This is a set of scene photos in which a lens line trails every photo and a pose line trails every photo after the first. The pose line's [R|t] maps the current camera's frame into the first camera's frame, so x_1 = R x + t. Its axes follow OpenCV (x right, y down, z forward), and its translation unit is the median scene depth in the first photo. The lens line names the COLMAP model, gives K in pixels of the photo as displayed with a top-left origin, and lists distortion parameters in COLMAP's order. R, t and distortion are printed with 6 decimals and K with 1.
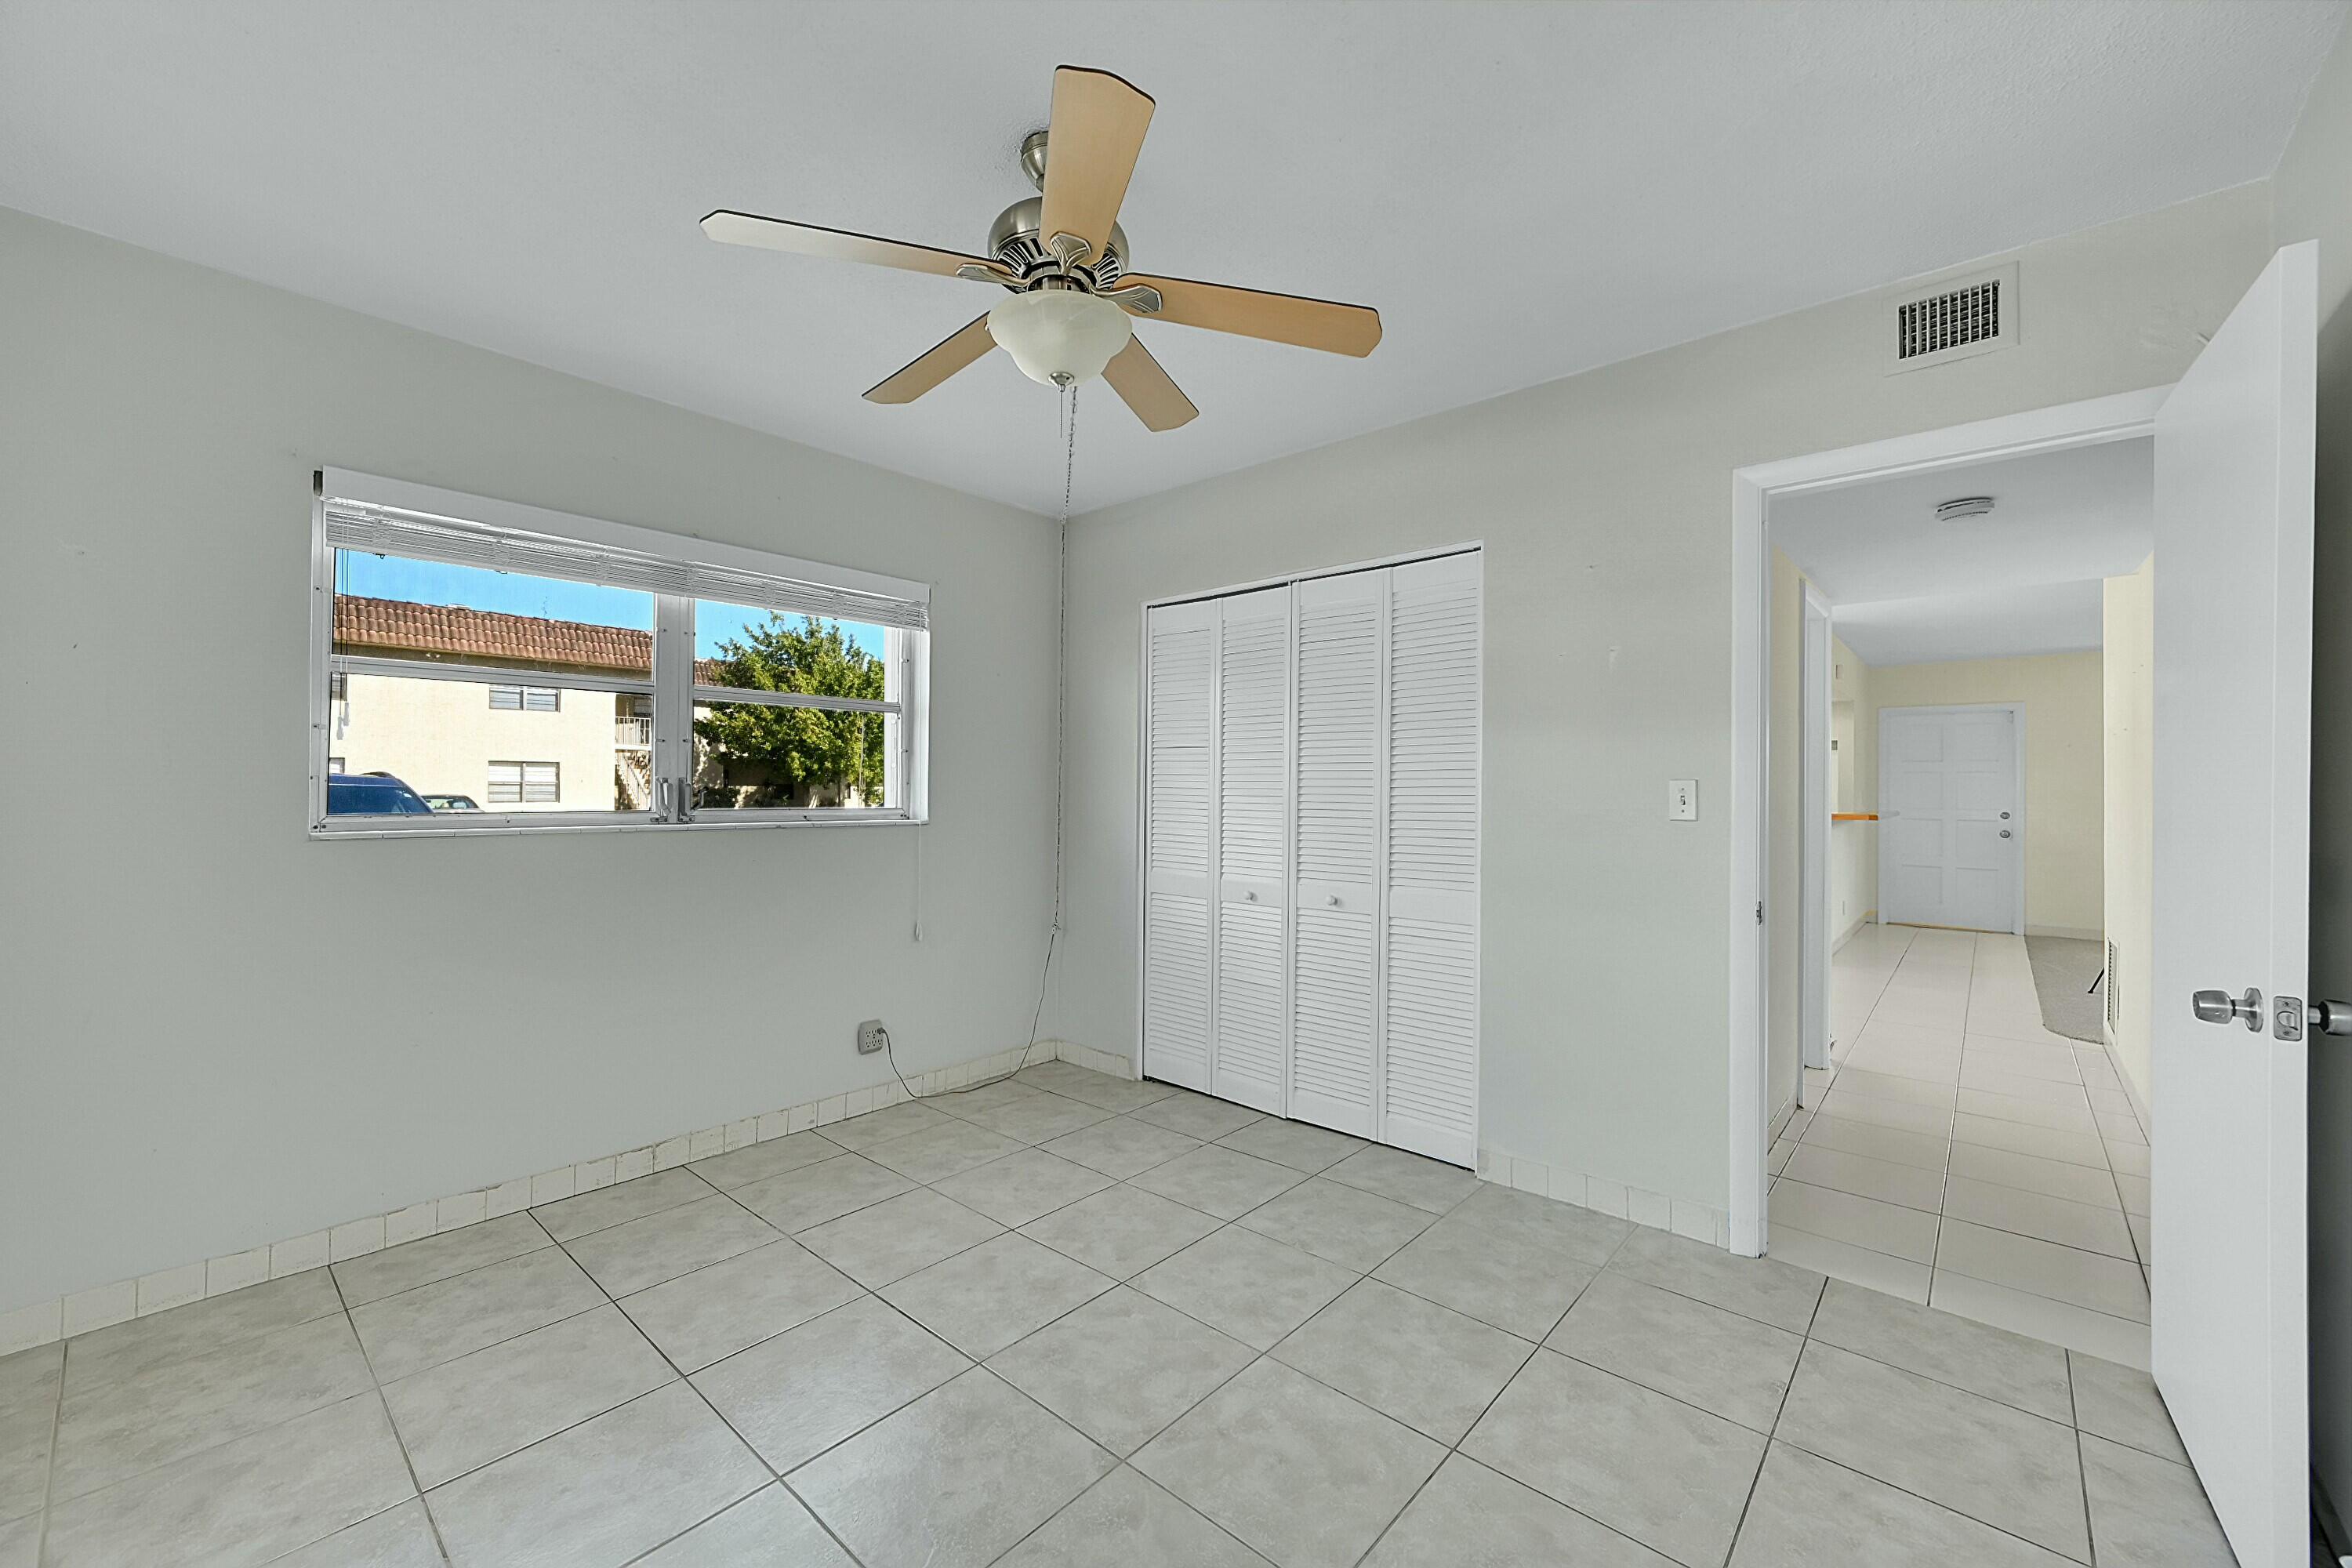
lens RADIAL K [[928.2, 0, 1174.0], [0, 928.2, 787.5], [0, 0, 1]] dist [0.001446, 0.000184]
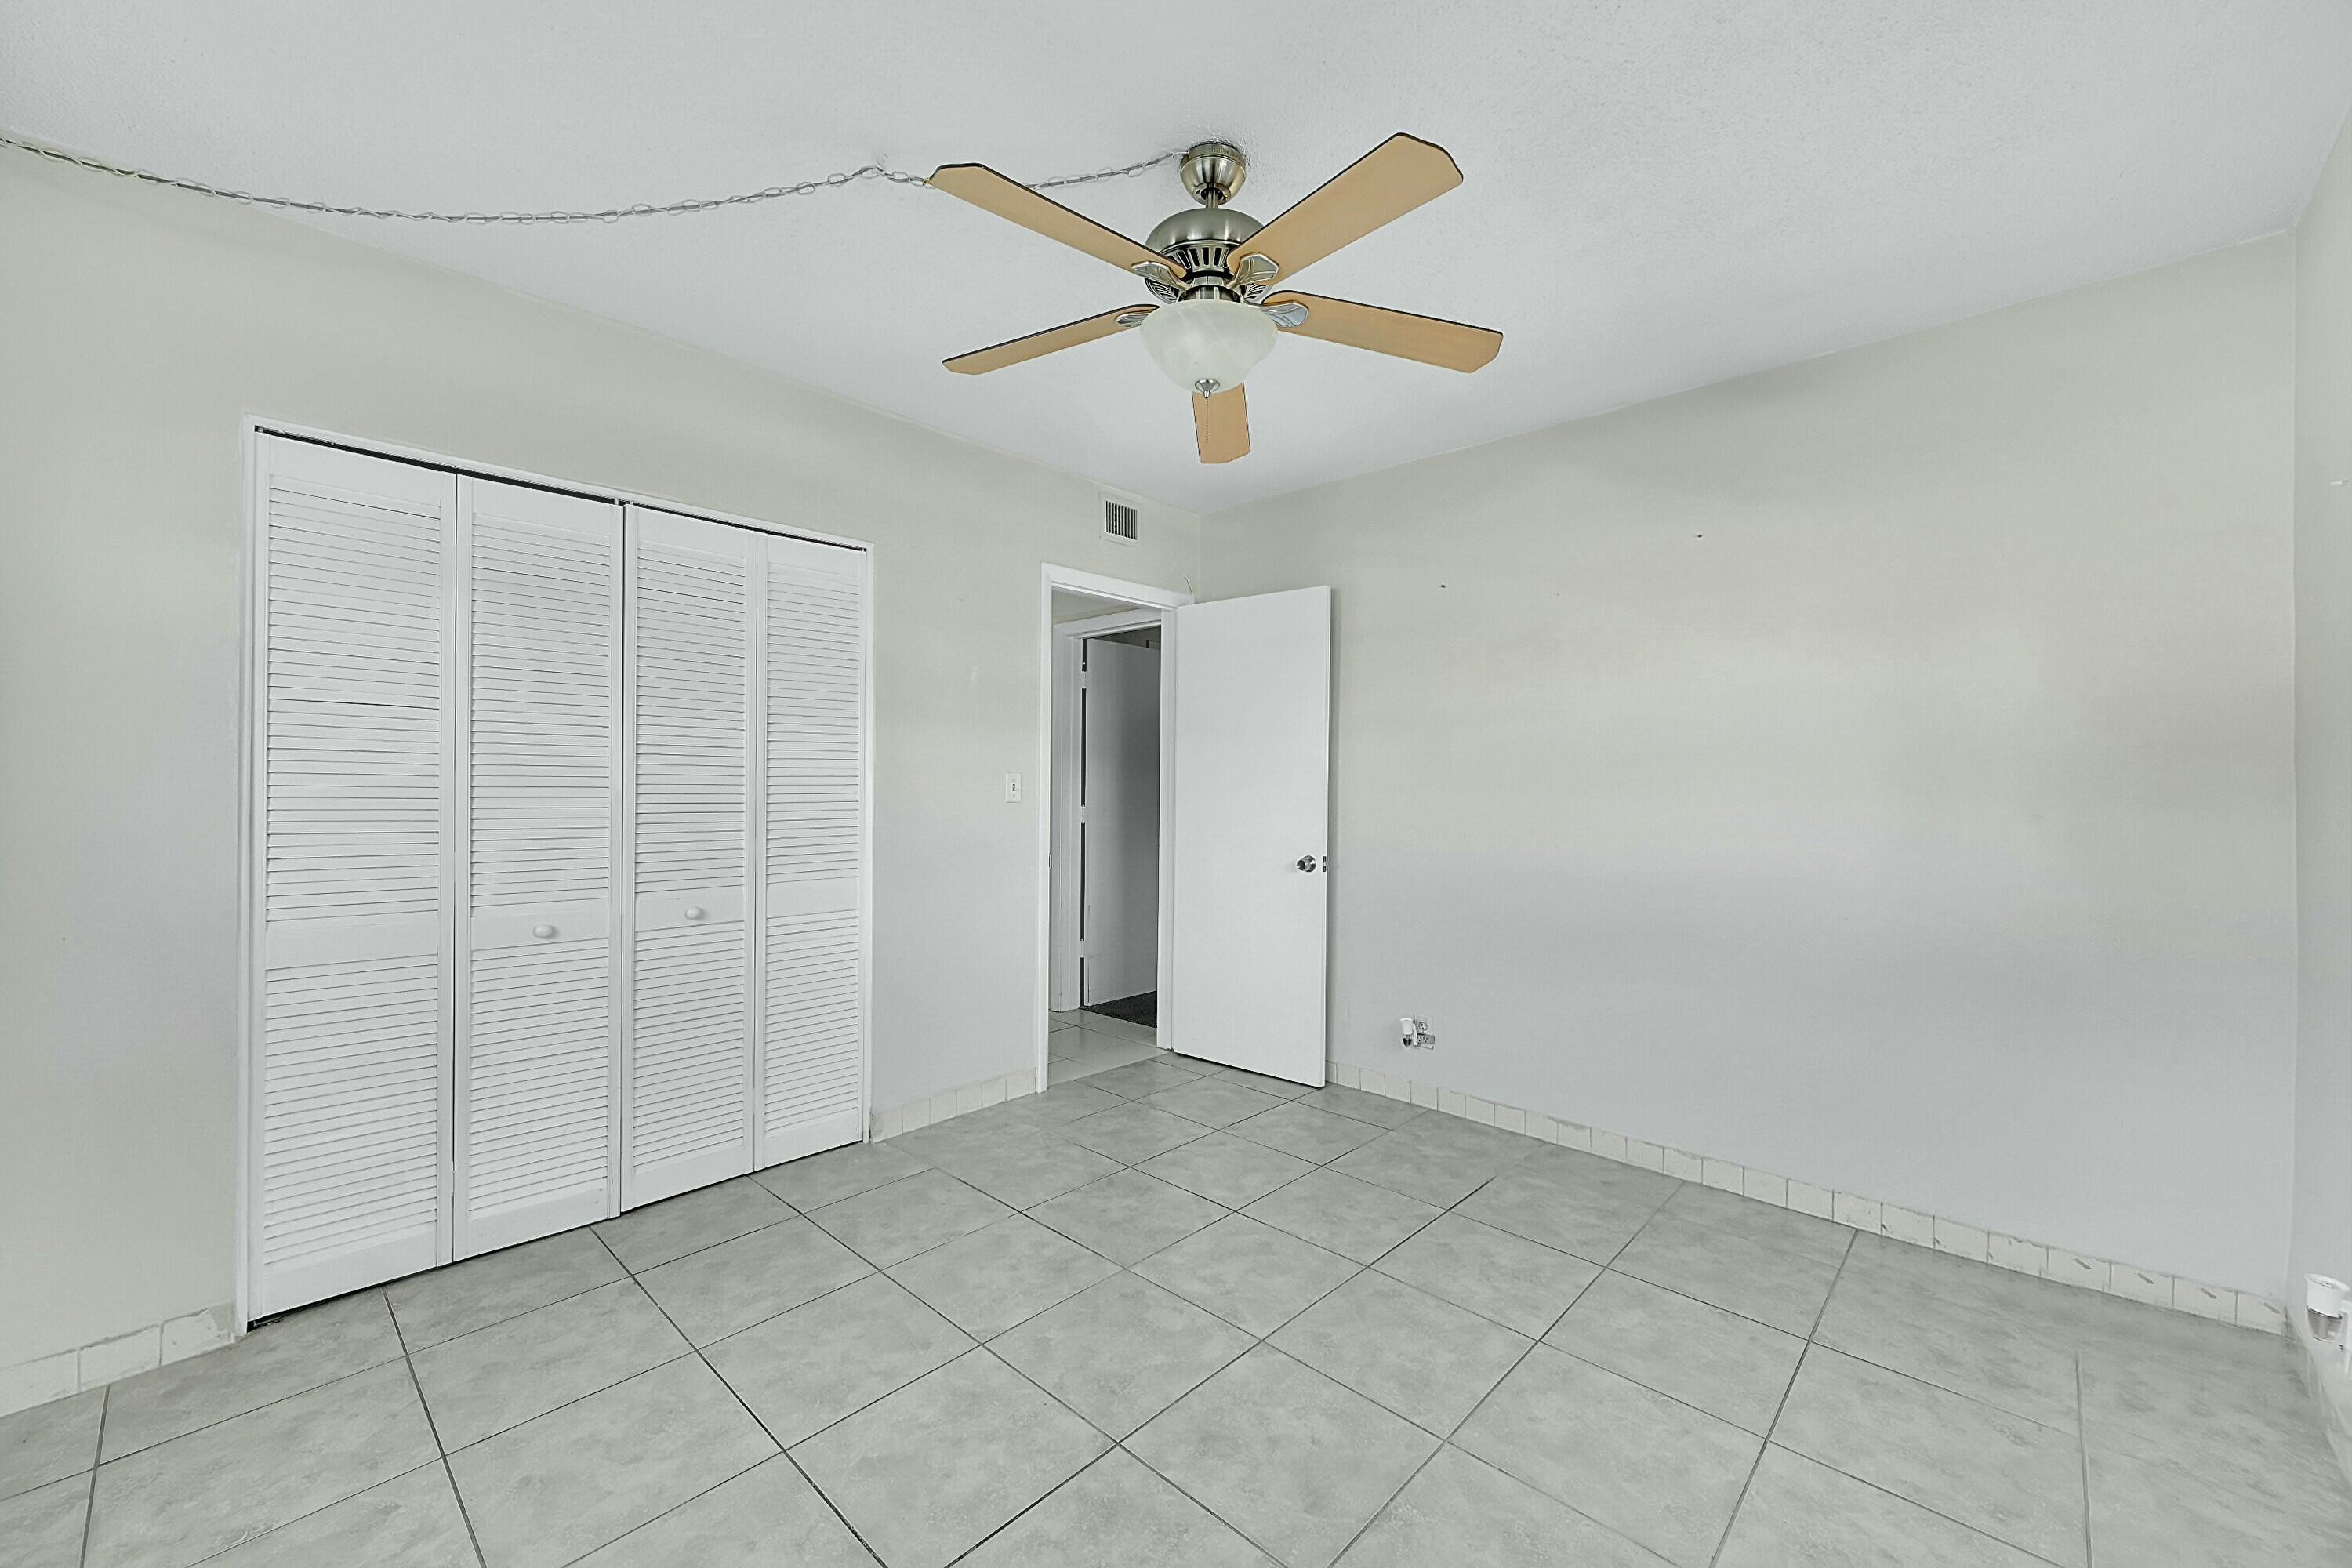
lens RADIAL K [[928.2, 0, 1167.6], [0, 928.2, 787.8], [0, 0, 1]] dist [0.001446, 0.000184]
pose [[0.032537, -0.010133, 0.999419, -0.736117], [-0.007046, 0.999921, 0.010368, -0.001456], [-0.999446, -0.007380, 0.032463, 0.639888]]
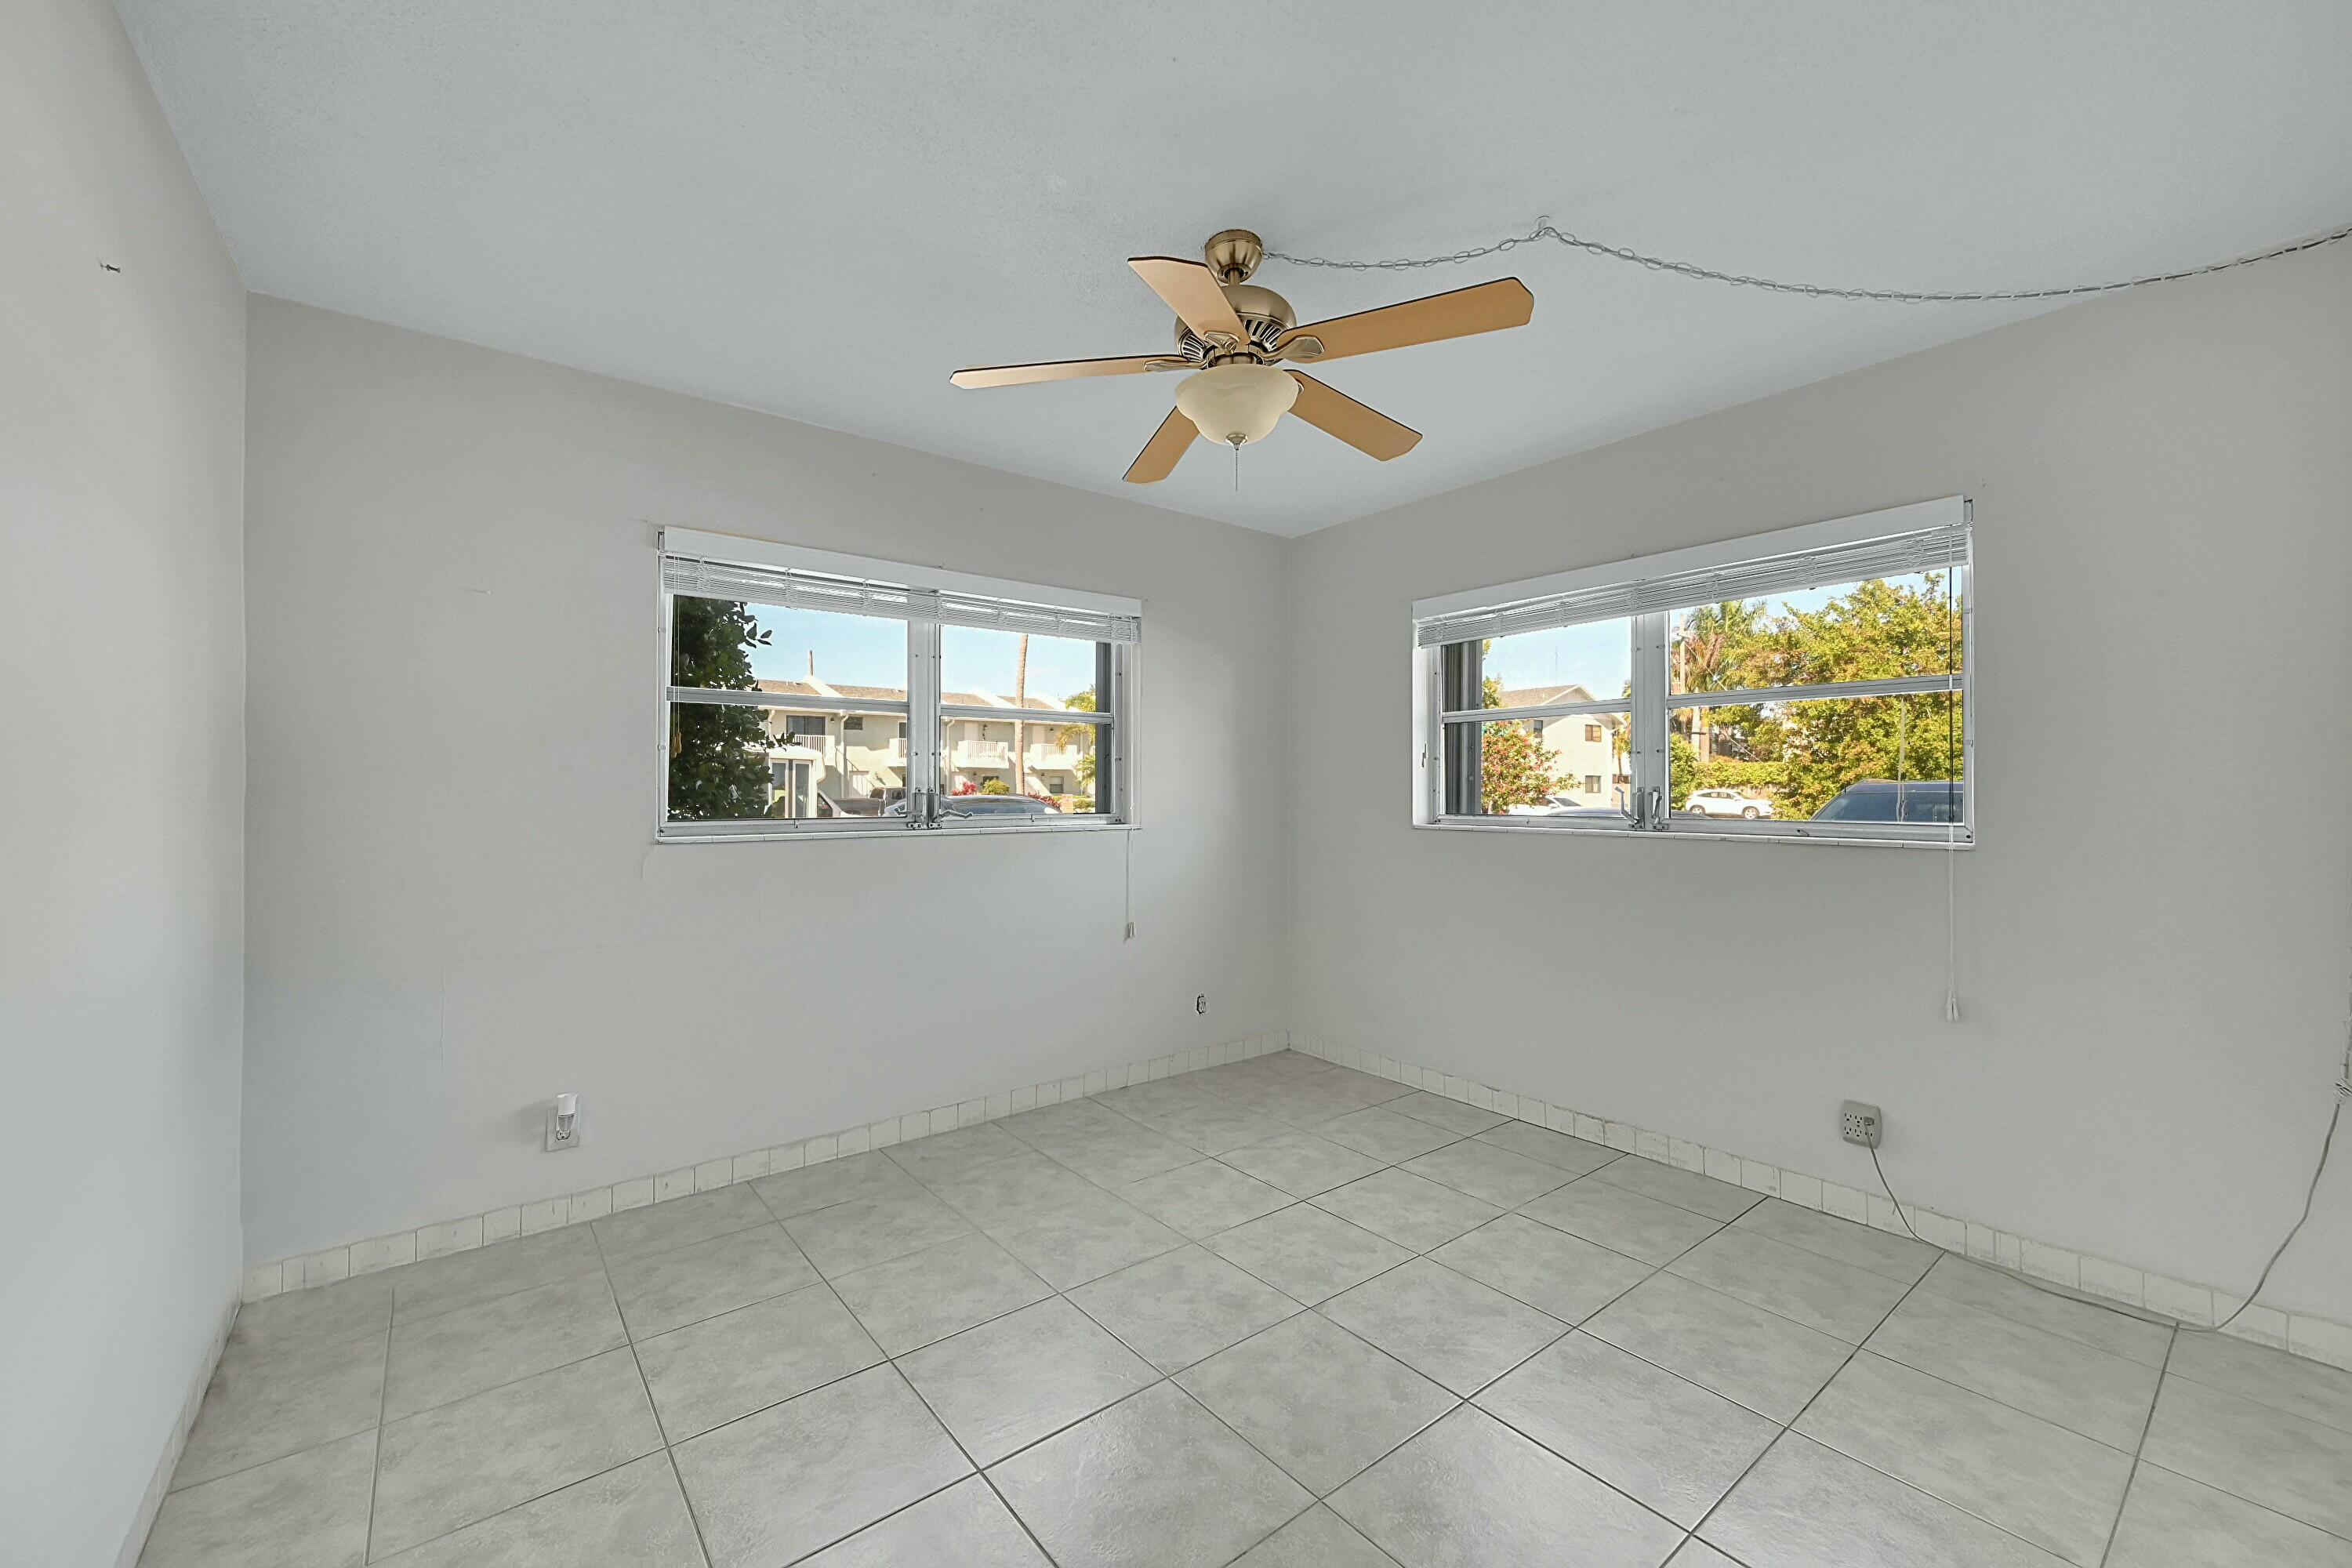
lens RADIAL K [[928.2, 0, 1170.1], [0, 928.2, 784.9], [0, 0, 1]] dist [0.001446, 0.000184]
pose [[-0.173899, -0.012607, -0.984683, 0.643785], [0.000916, 0.999916, -0.012964, 0.000216], [0.984763, -0.003156, -0.173872, 0.709628]]
